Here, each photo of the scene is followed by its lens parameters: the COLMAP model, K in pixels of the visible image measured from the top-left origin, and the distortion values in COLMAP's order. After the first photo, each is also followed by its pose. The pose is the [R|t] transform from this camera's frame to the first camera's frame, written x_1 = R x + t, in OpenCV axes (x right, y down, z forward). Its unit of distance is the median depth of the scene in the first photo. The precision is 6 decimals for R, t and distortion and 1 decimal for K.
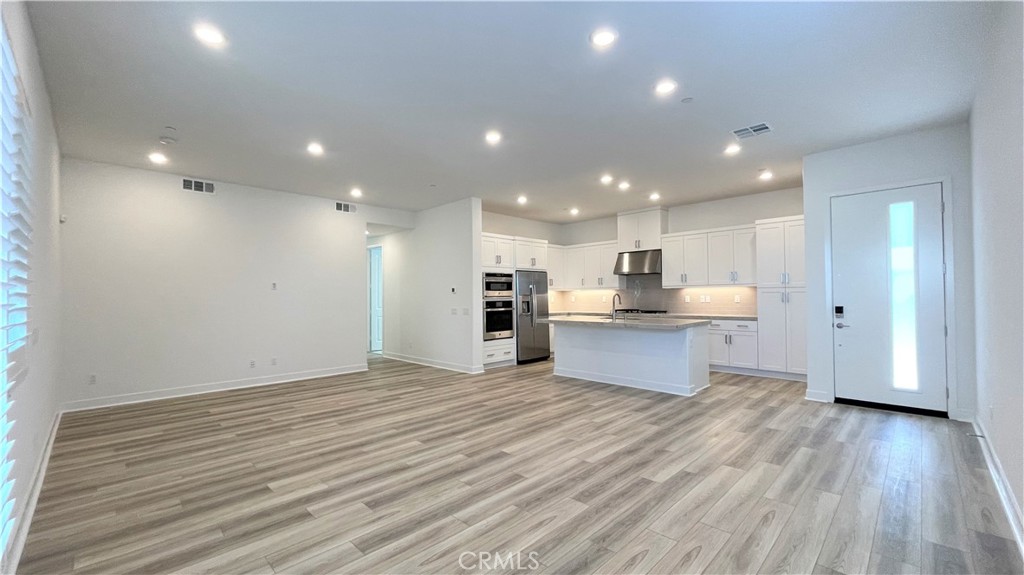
lens RADIAL K [[413.2, 0, 509.1], [0, 413.2, 288.1], [0, 0, 1]] dist [-0.002121, 0.000636]
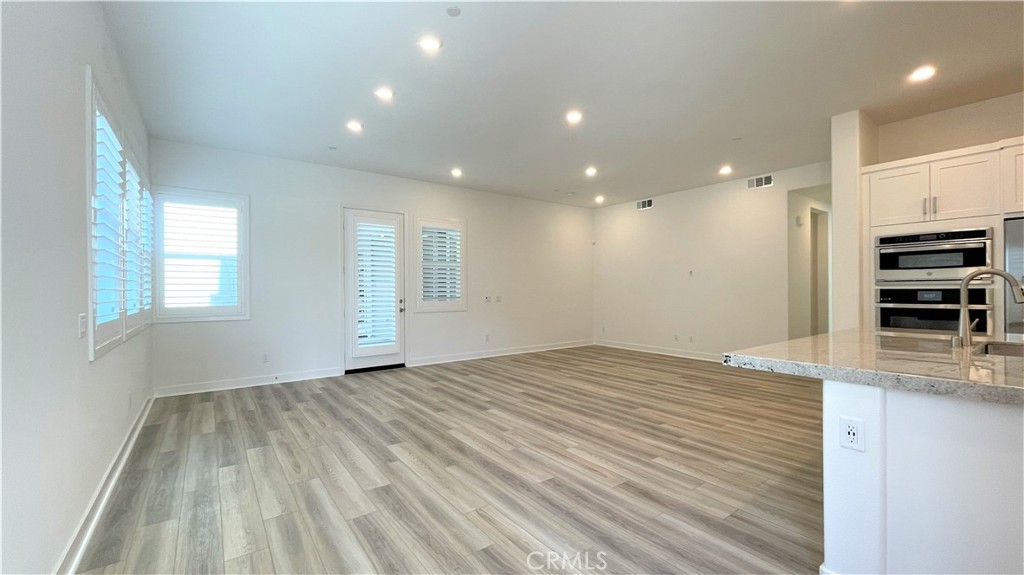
lens RADIAL K [[413.2, 0, 506.8], [0, 413.2, 287.7], [0, 0, 1]] dist [-0.002121, 0.000636]
pose [[-0.152861, 0.008992, -0.988207, 0.865150], [0.026200, 0.999644, 0.005043, 0.021164], [0.987900, -0.025120, -0.153042, 0.907321]]
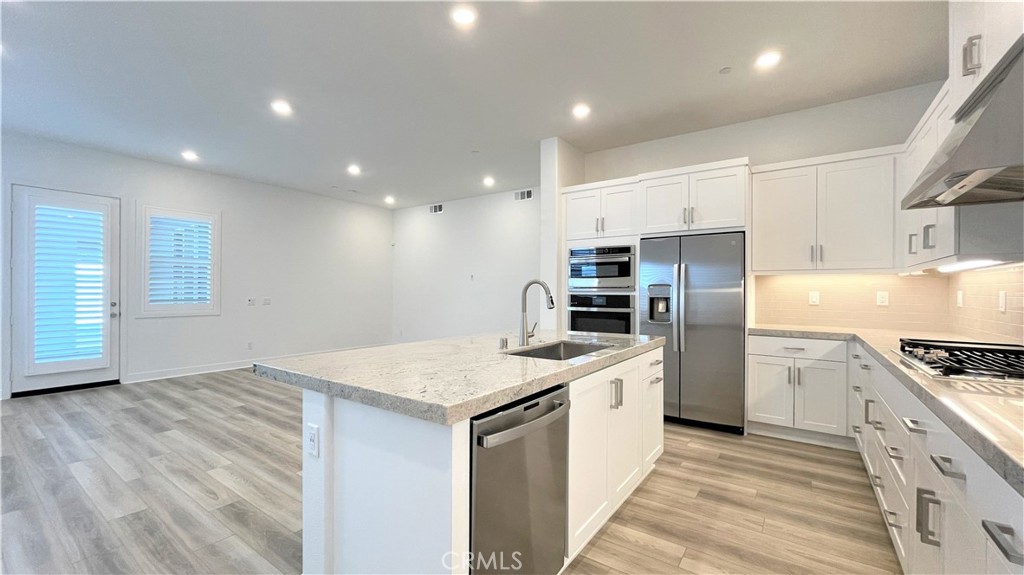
lens RADIAL K [[413.2, 0, 508.7], [0, 413.2, 291.4], [0, 0, 1]] dist [-0.002121, 0.000636]
pose [[0.162569, 0.013548, -0.986604, 0.851190], [0.012040, 0.999804, 0.015713, 0.023374], [0.986624, -0.014433, 0.162374, 1.231404]]
